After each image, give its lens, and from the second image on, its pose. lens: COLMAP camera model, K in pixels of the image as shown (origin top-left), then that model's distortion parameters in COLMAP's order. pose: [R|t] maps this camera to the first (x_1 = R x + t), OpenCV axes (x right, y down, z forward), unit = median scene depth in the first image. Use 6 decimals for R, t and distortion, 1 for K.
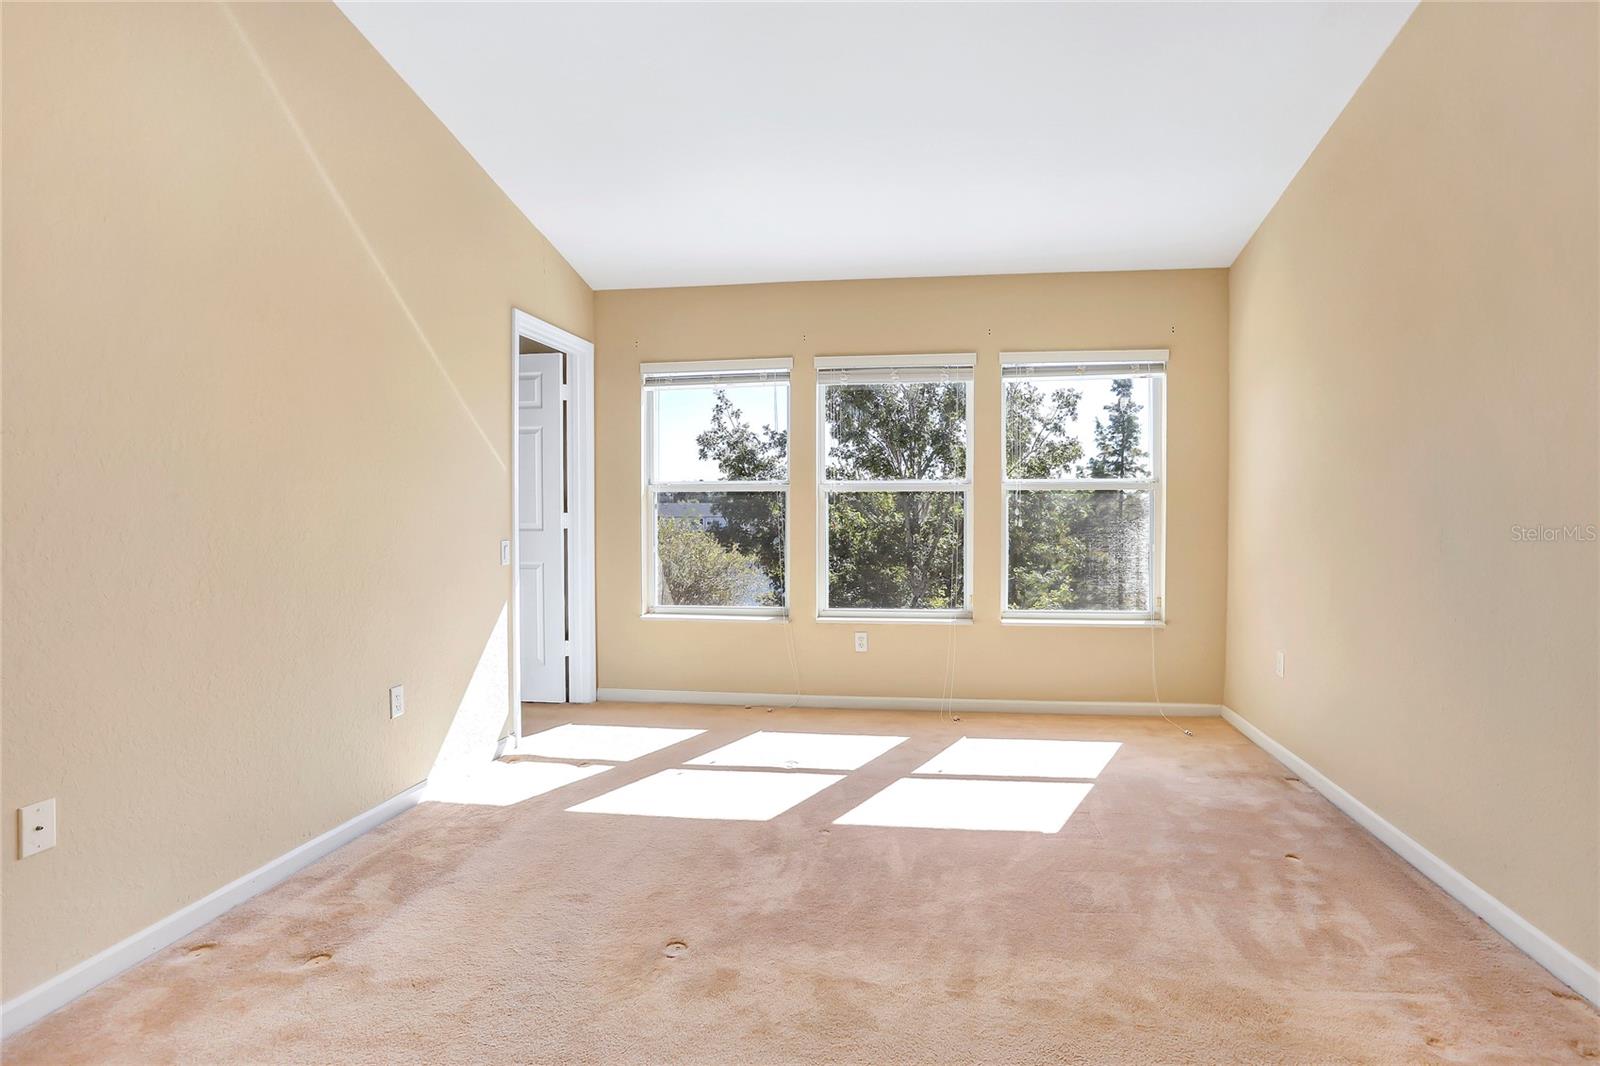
lens RADIAL K [[798.9, 0, 804.6], [0, 798.9, 512.7], [0, 0, 1]] dist [-0.000267, -0.000044]
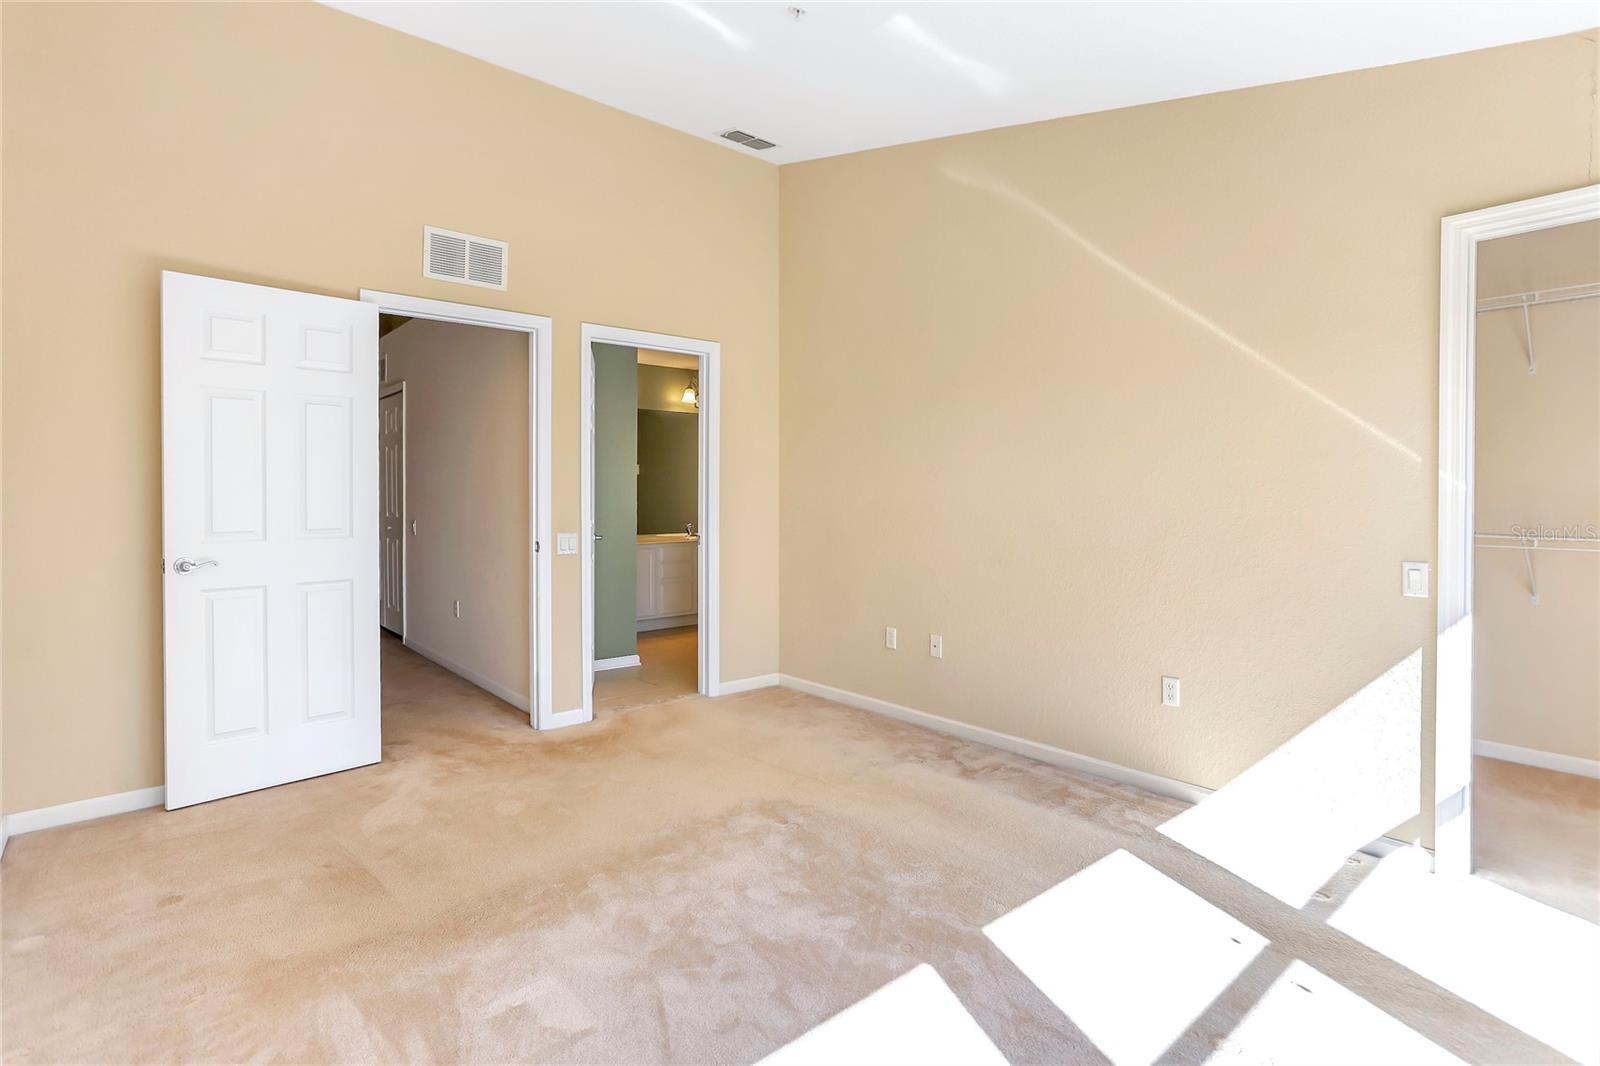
lens RADIAL K [[798.9, 0, 804.6], [0, 798.9, 512.7], [0, 0, 1]] dist [-0.000267, -0.000044]
pose [[-0.660517, 0.009412, -0.750752, 0.595066], [-0.012079, 0.999659, 0.023160, -0.021889], [0.750714, 0.024365, -0.660178, 1.282319]]
